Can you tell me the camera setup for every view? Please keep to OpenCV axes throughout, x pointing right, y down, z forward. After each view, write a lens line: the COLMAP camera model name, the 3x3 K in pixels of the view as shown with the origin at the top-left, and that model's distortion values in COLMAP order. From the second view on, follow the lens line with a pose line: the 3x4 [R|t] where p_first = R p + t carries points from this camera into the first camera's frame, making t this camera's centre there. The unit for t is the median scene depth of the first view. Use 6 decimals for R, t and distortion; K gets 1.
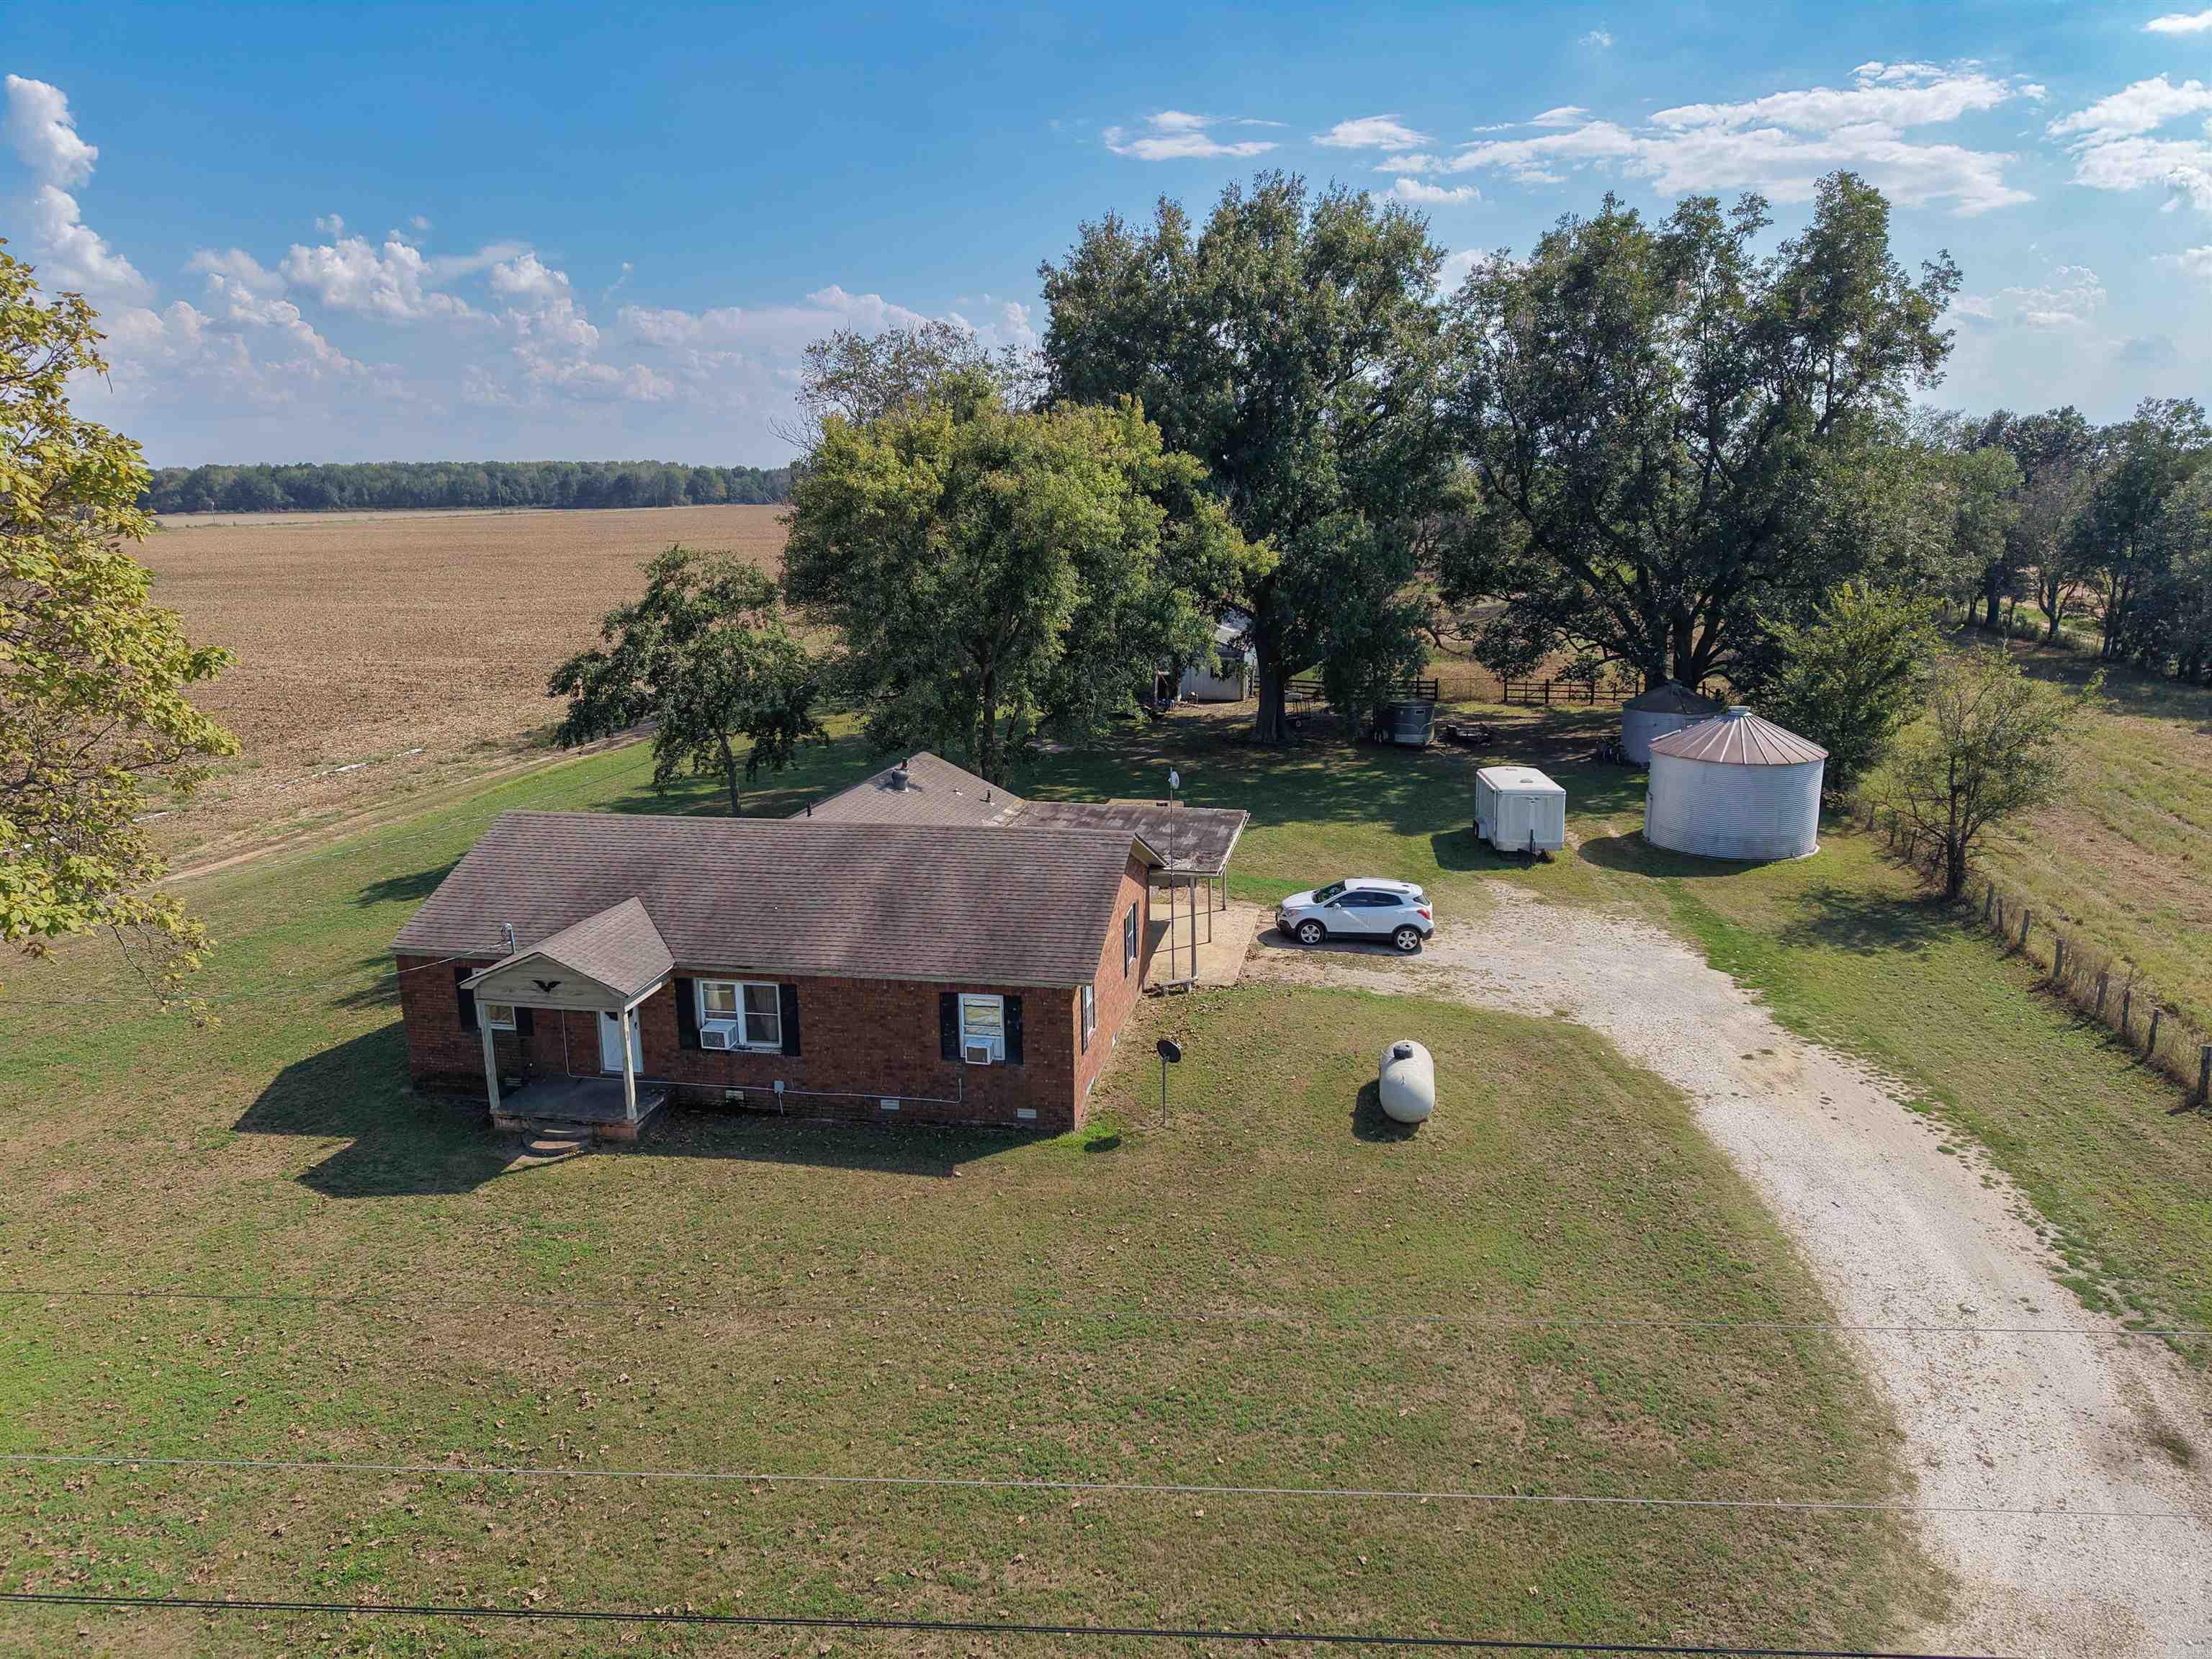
lens RADIAL K [[1493.0, 0, 1094.5], [0, 1493.0, 816.4], [0, 0, 1]] dist [-0.001352, -0.000177]
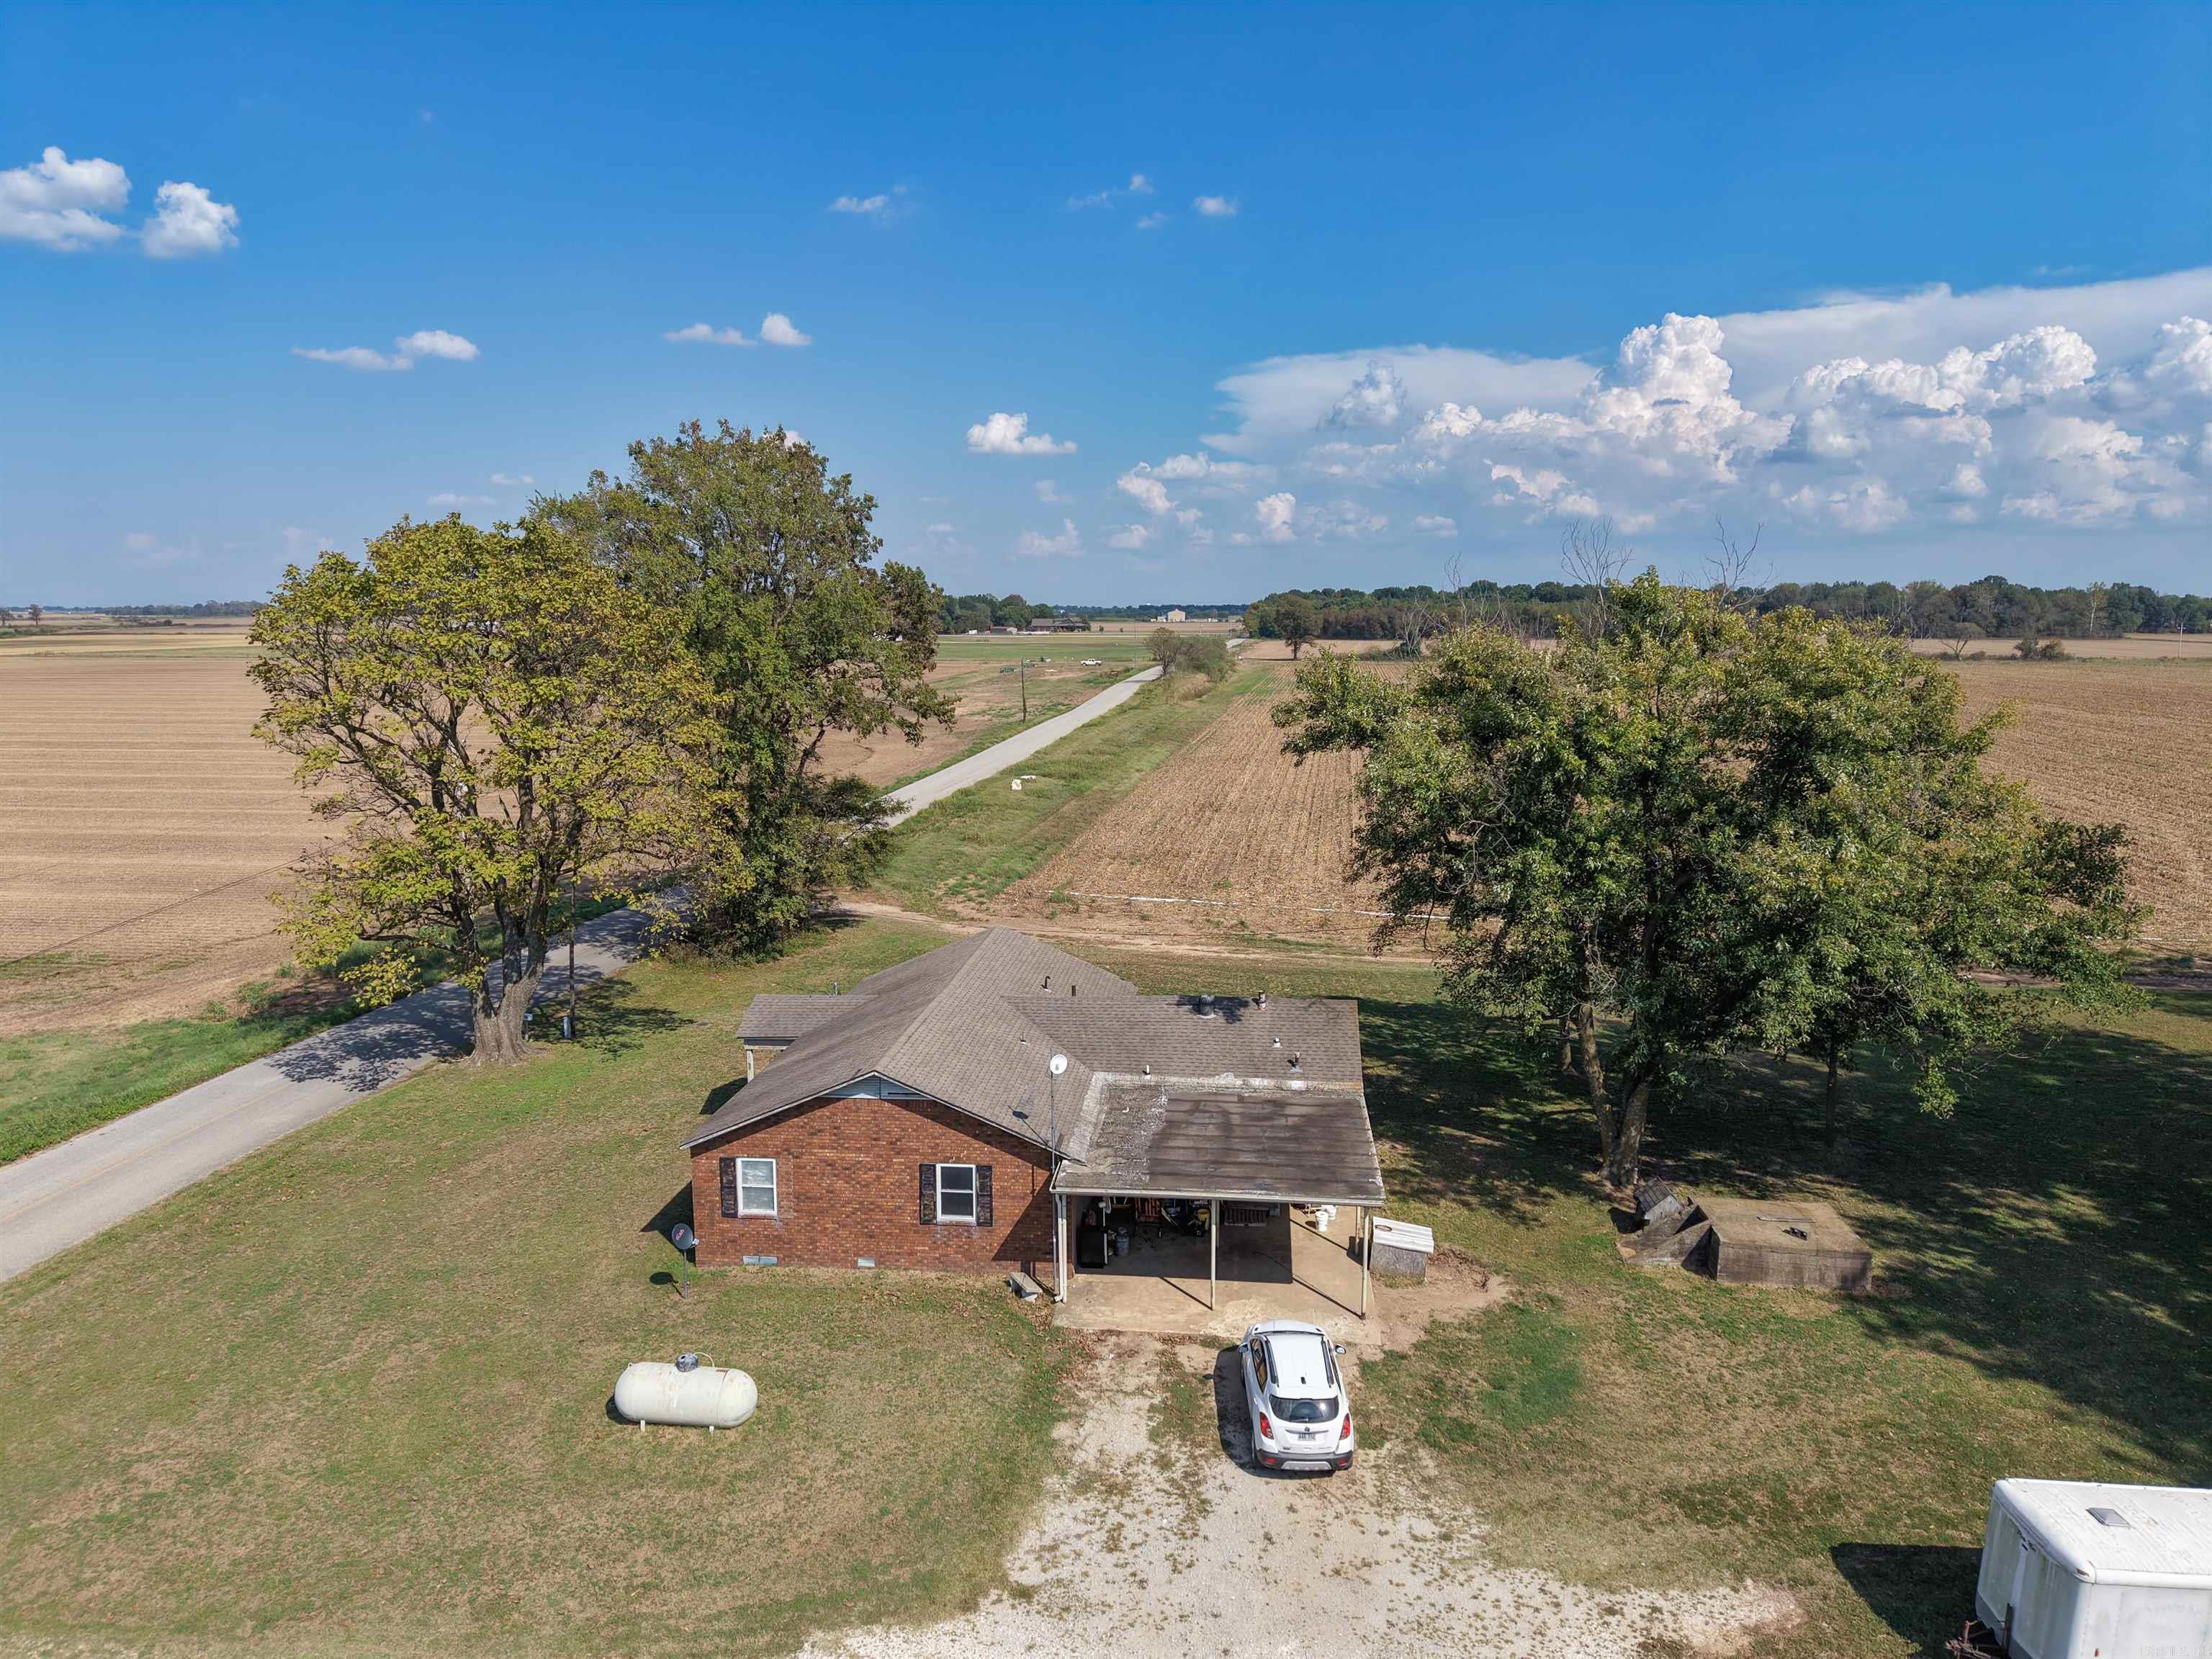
lens RADIAL K [[1493.0, 0, 1094.5], [0, 1493.0, 816.4], [0, 0, 1]] dist [-0.001352, -0.000177]
pose [[0.097838, 0.167754, -0.980962, 0.997668], [-0.217010, 0.965568, 0.143477, -0.333078], [0.971254, 0.198841, 0.130874, 0.962193]]
